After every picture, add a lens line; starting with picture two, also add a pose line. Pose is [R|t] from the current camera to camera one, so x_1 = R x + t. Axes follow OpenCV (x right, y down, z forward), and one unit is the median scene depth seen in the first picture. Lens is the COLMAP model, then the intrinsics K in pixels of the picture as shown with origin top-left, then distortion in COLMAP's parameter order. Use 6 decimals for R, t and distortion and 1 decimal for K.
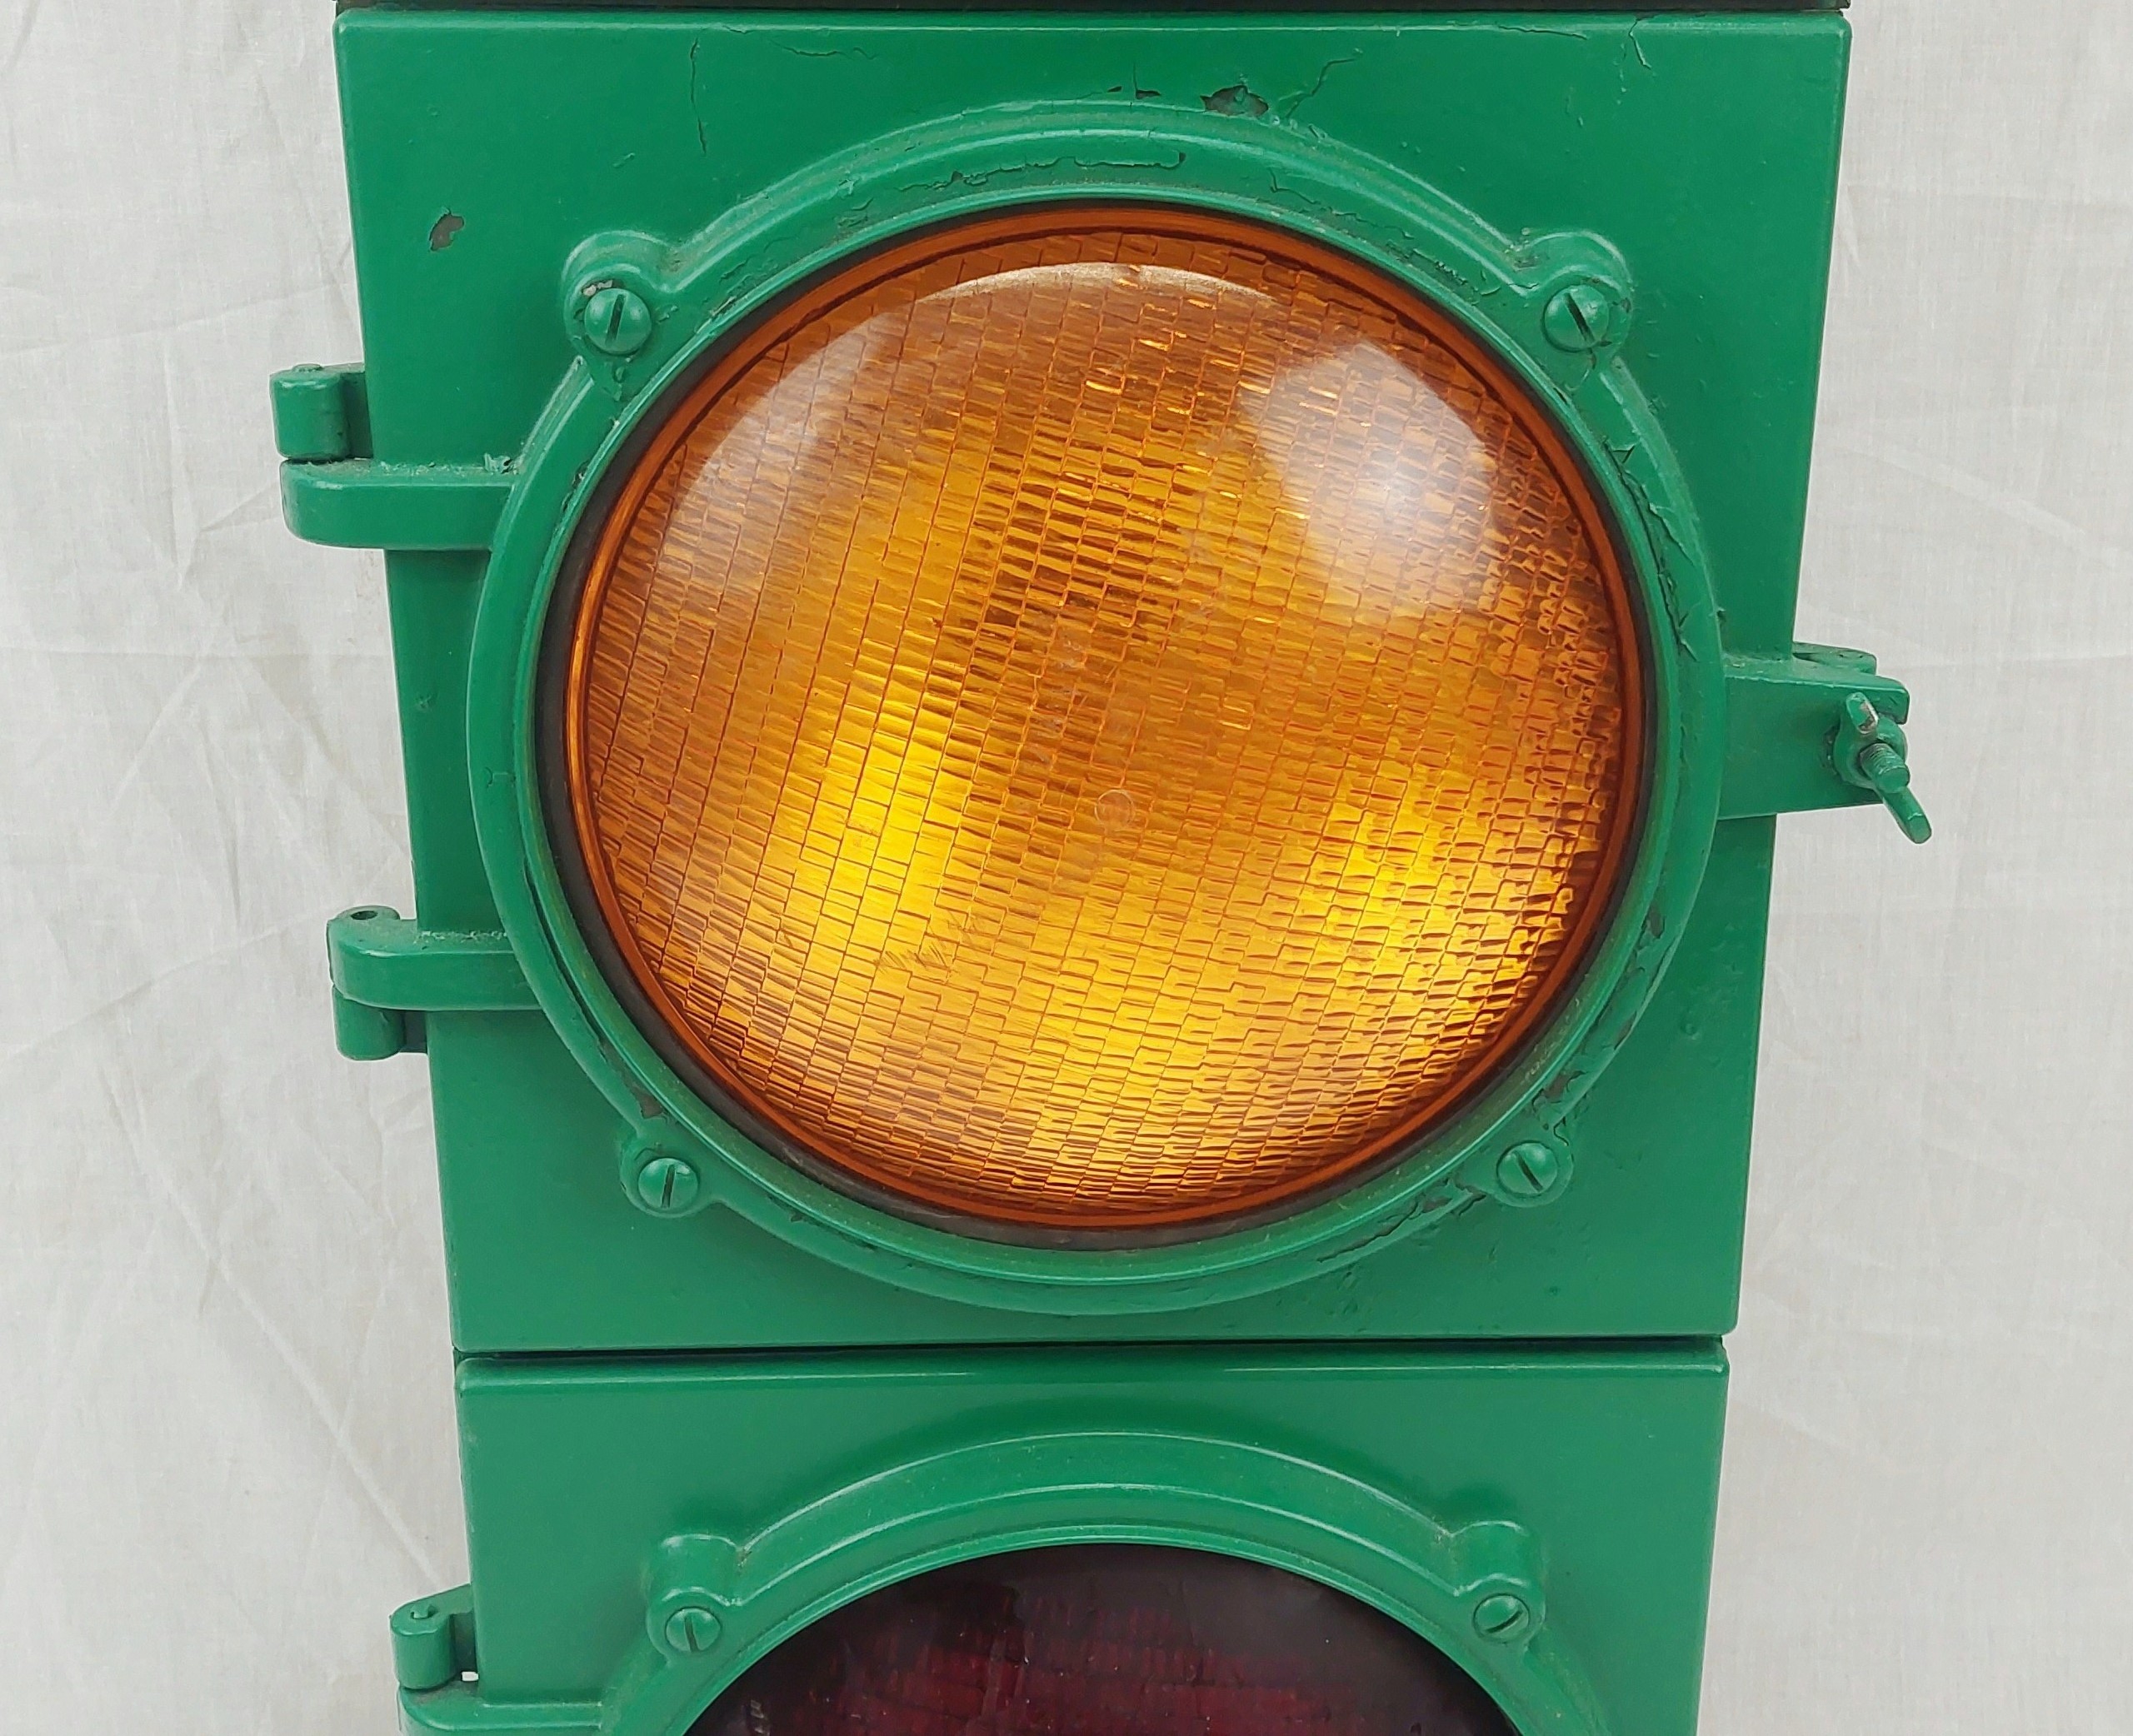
lens RADIAL K [[2877.8, 0, 1136.4], [0, 2877.8, 800.3], [0, 0, 1]] dist [0.055795, 0.000000]
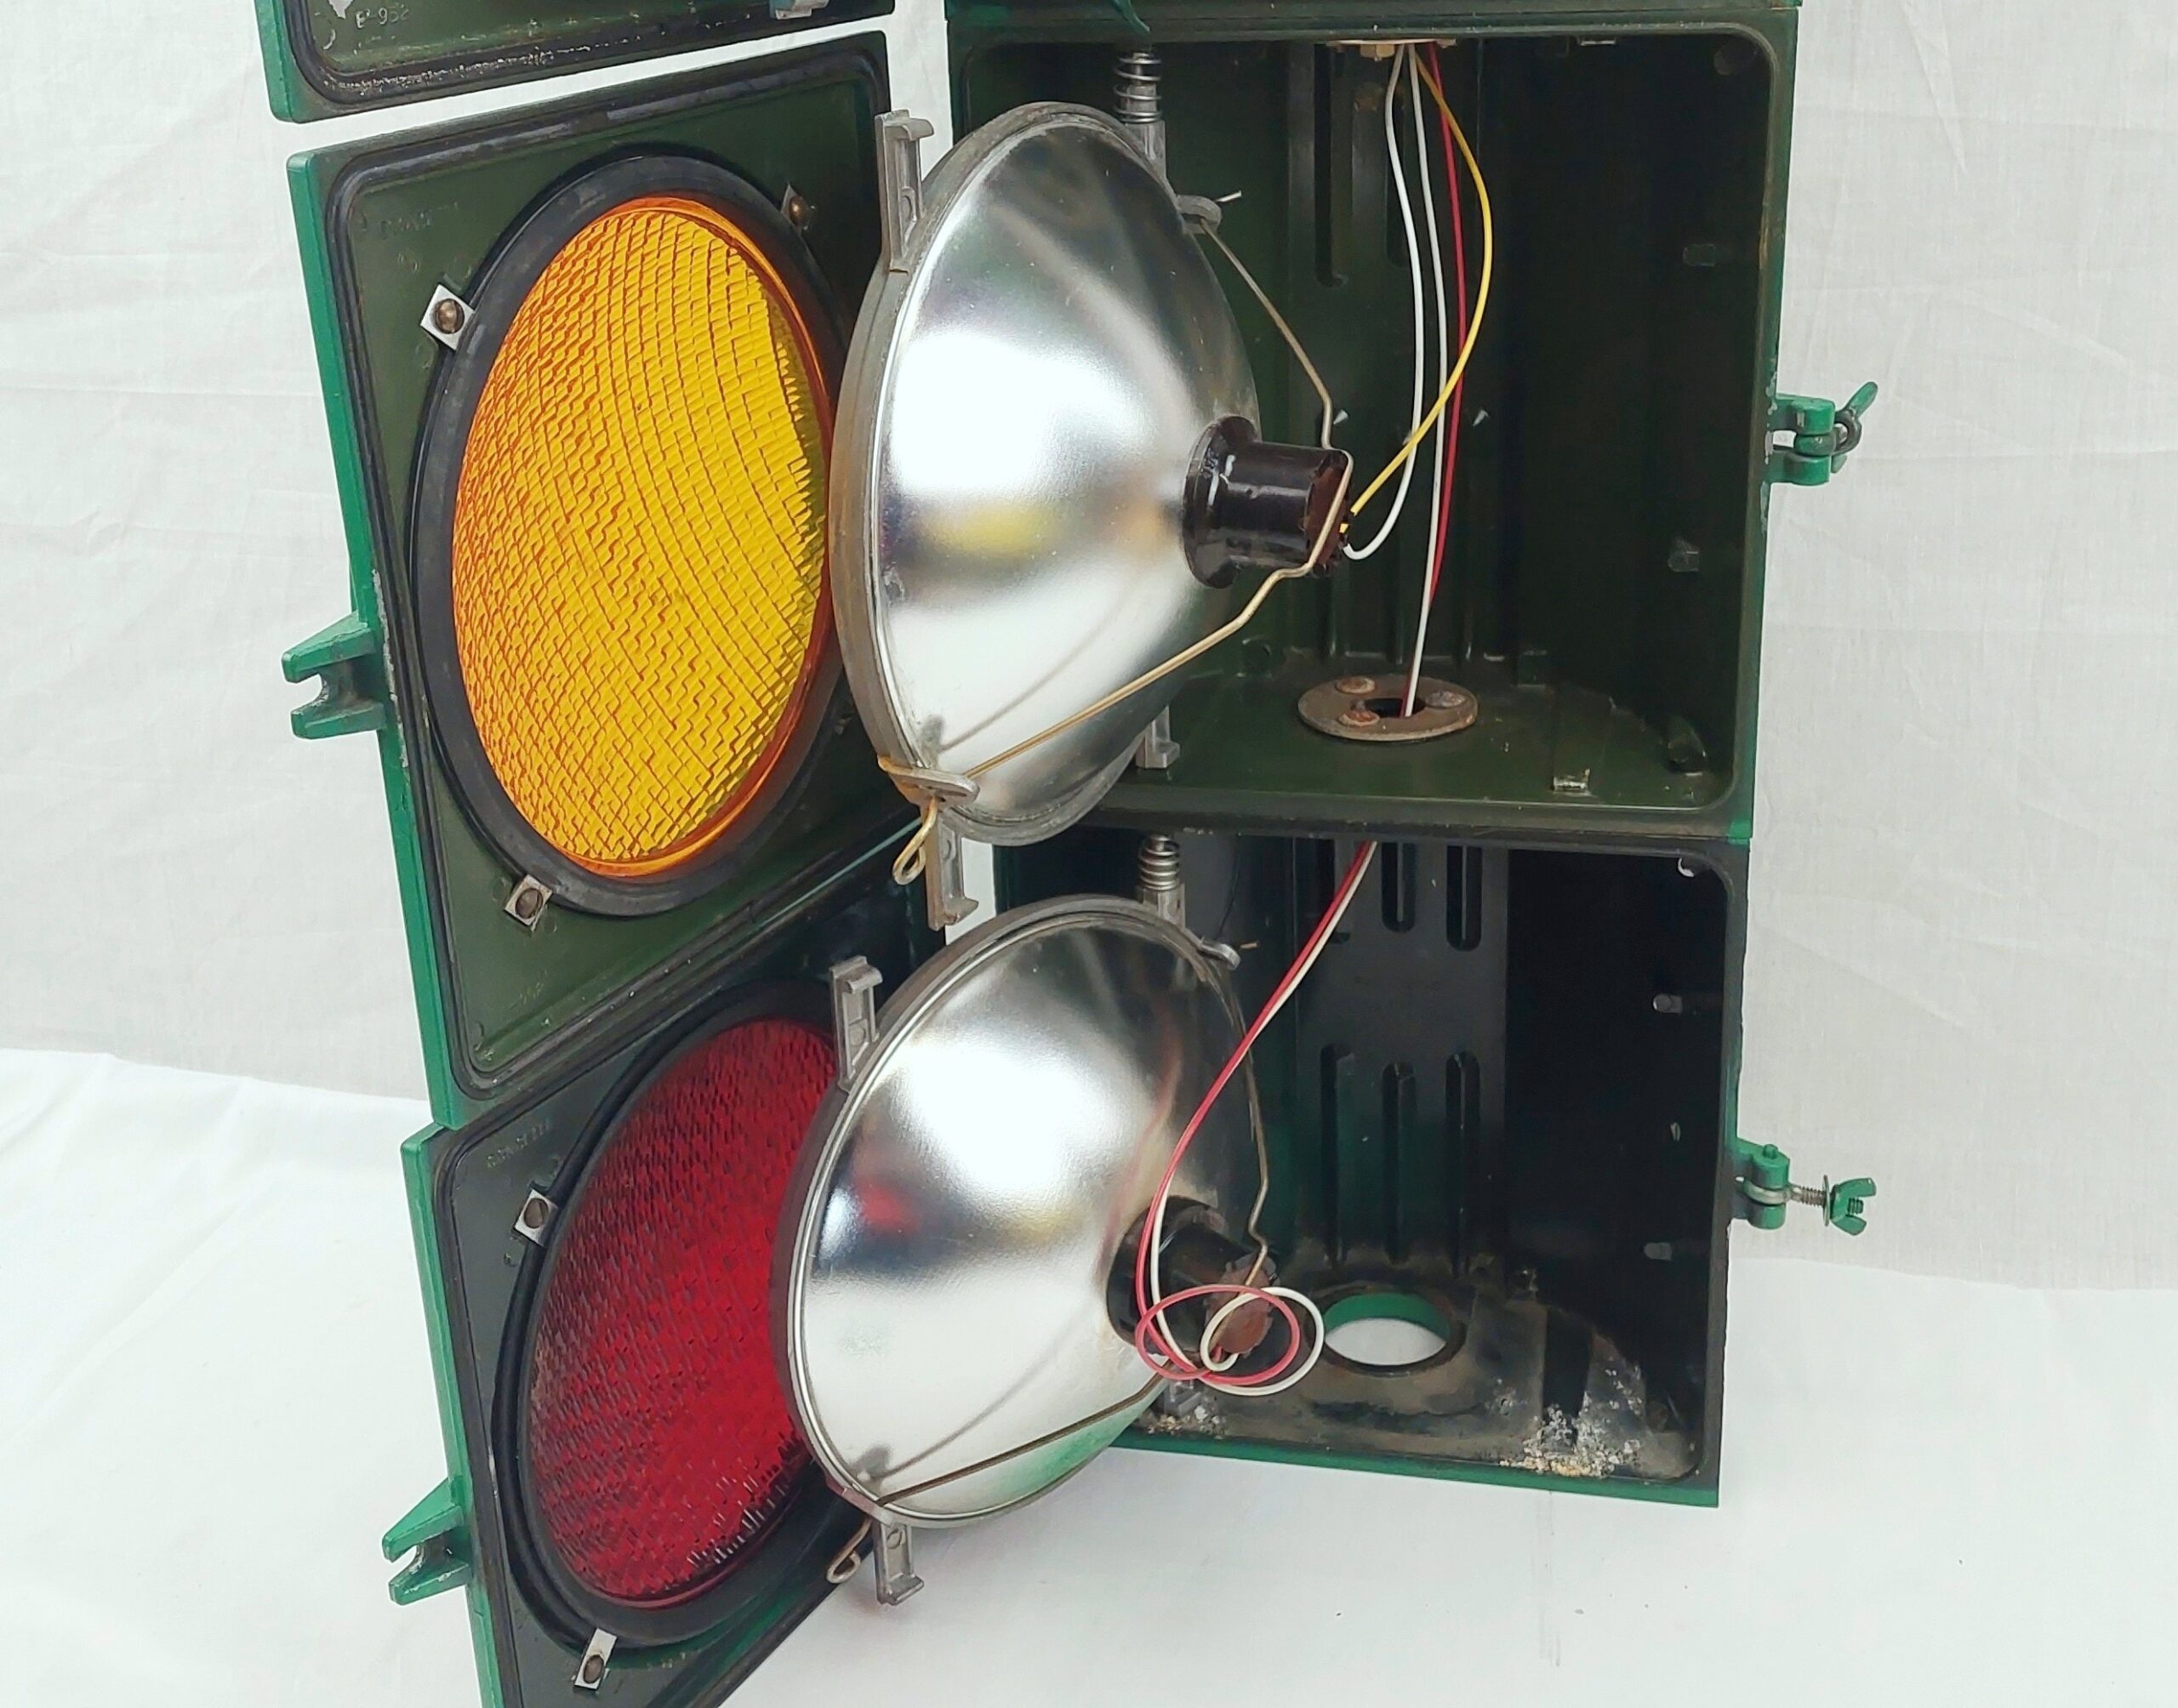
lens RADIAL K [[2758.0, 0, 1116.9], [0, 2758.0, 806.4], [0, 0, 1]] dist [0.051382, 0.000000]
pose [[0.970700, 0.050823, -0.234860, 0.226752], [-0.045350, 0.998560, 0.028652, 0.141735], [0.235978, -0.017162, 0.971607, -0.583081]]
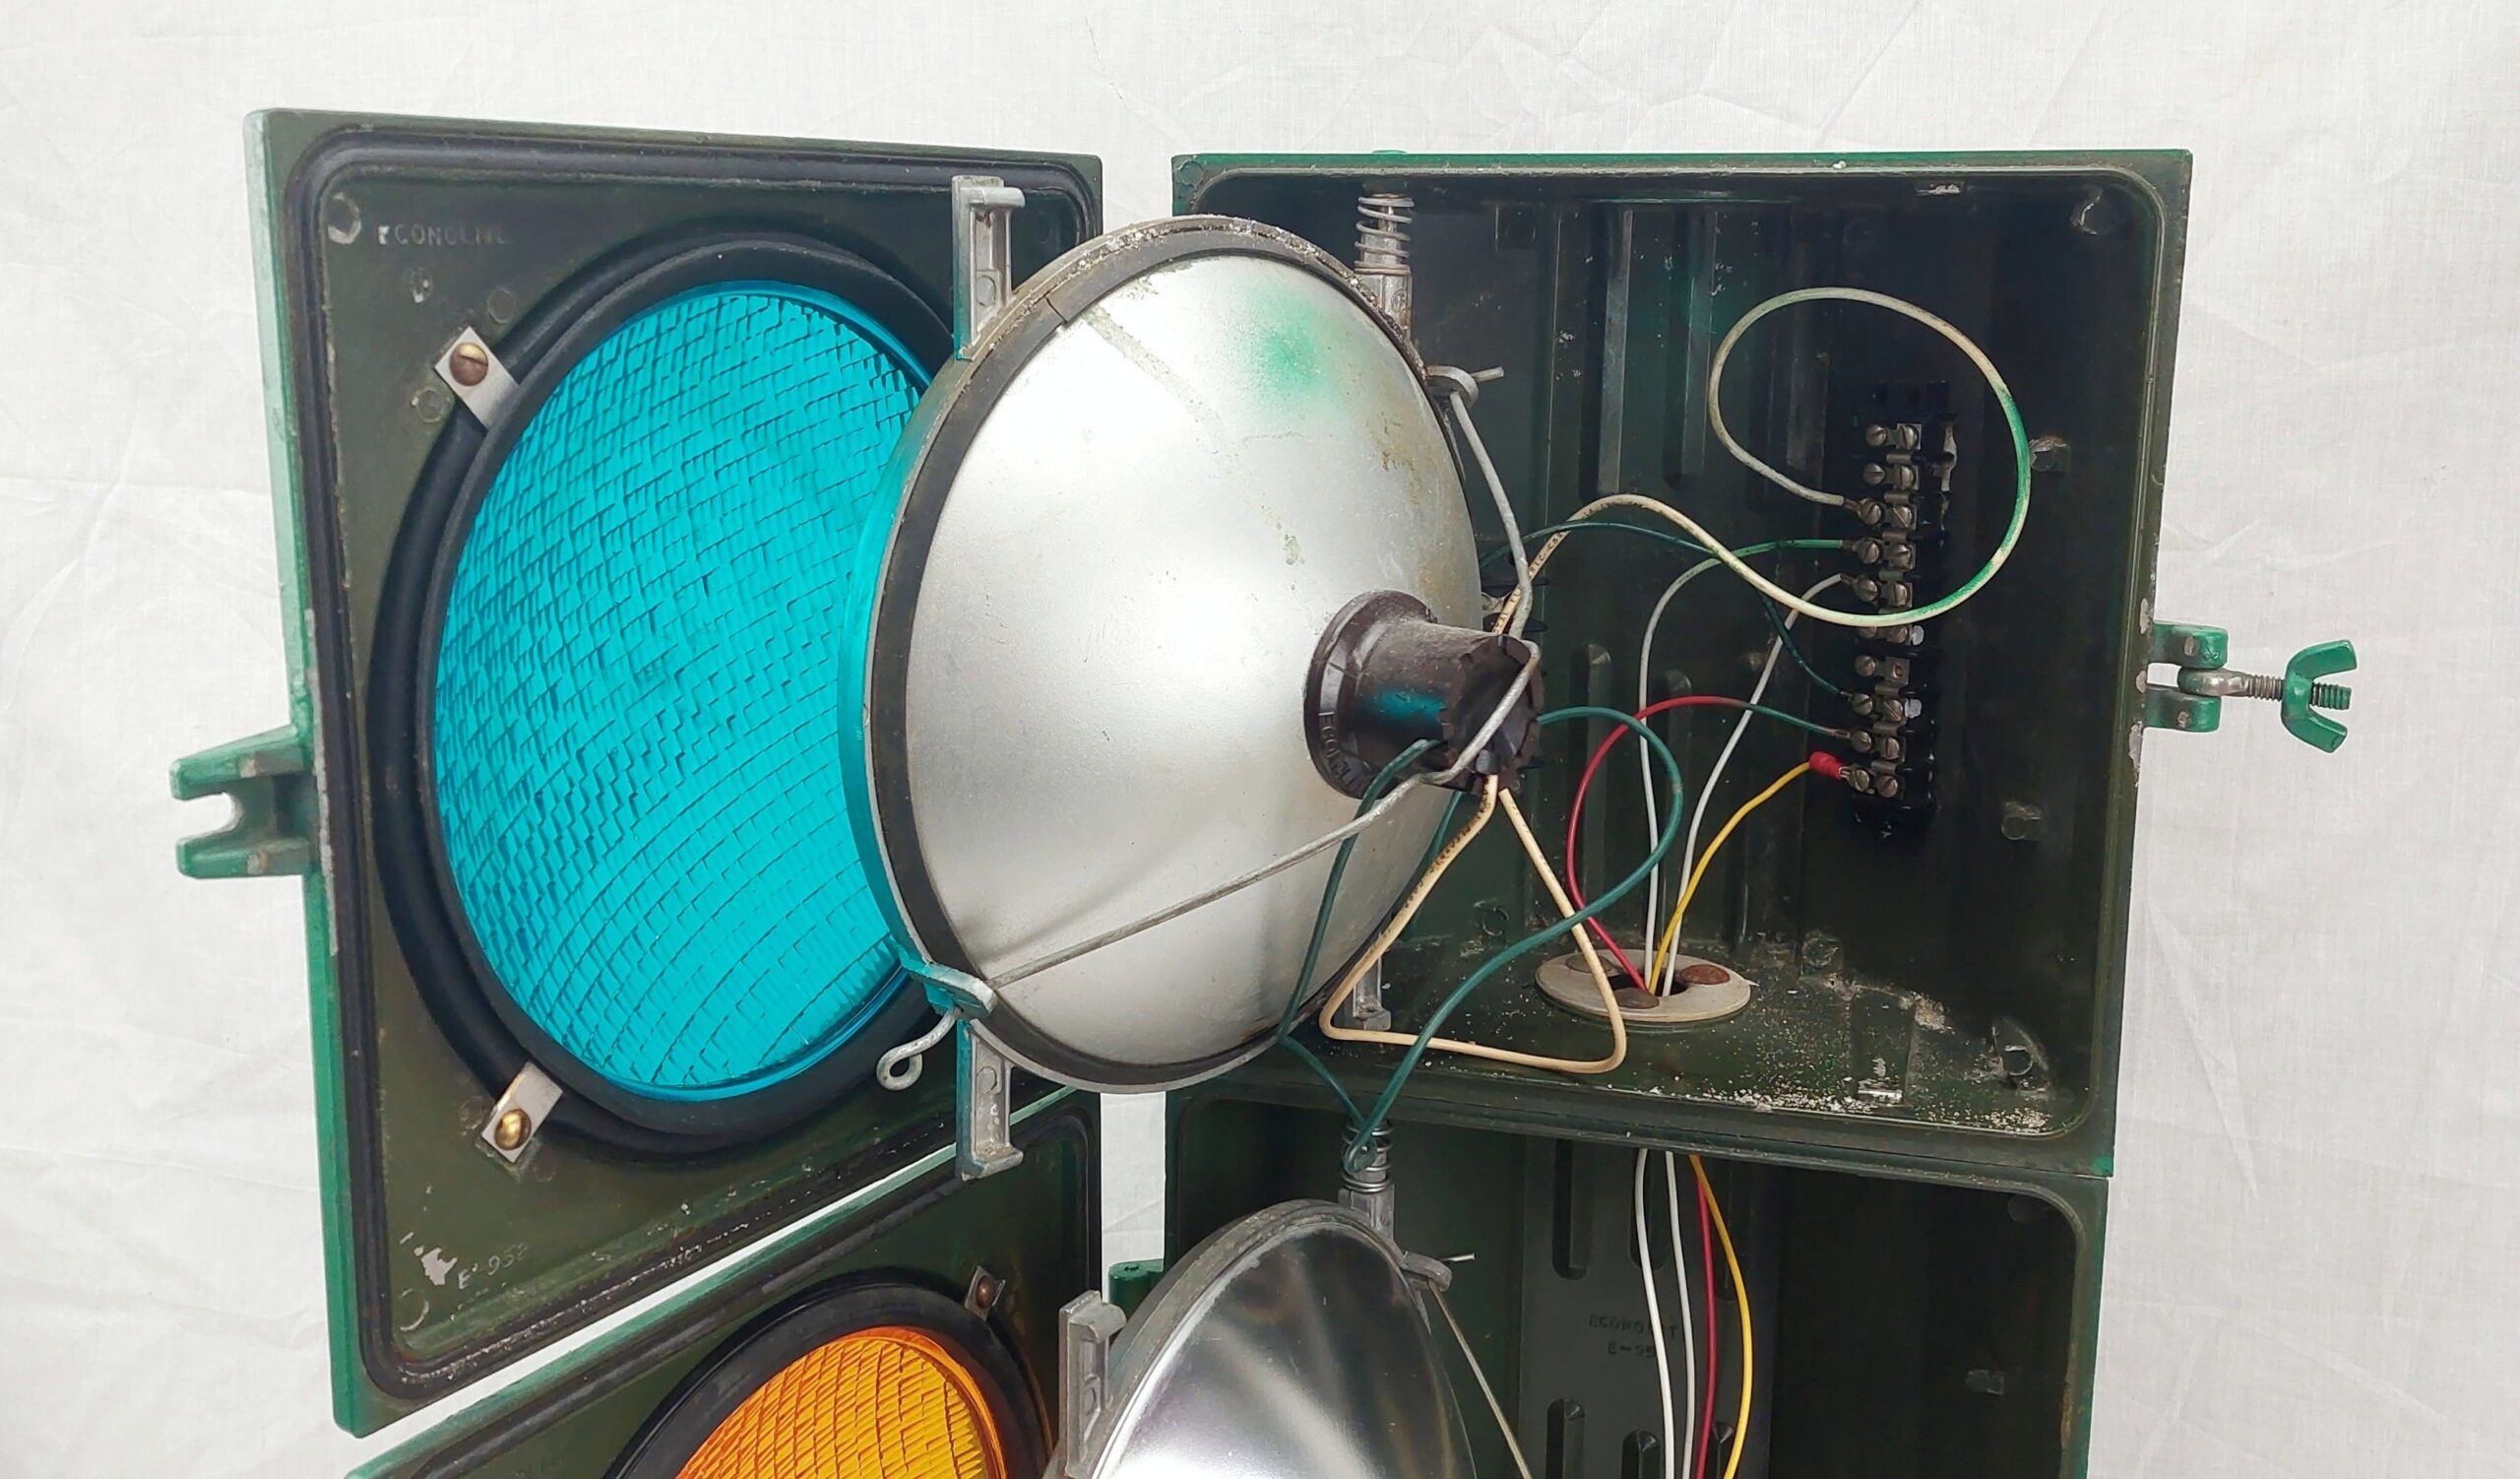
lens RADIAL K [[2421.5, 0, 1219.2], [0, 2421.5, 675.9], [0, 0, 1]] dist [0.013326, 0.000000]
pose [[0.951353, 0.057313, -0.302727, 0.148199], [-0.111062, 0.980283, -0.163436, -0.232822], [0.287391, 0.189107, 0.938960, -0.320103]]
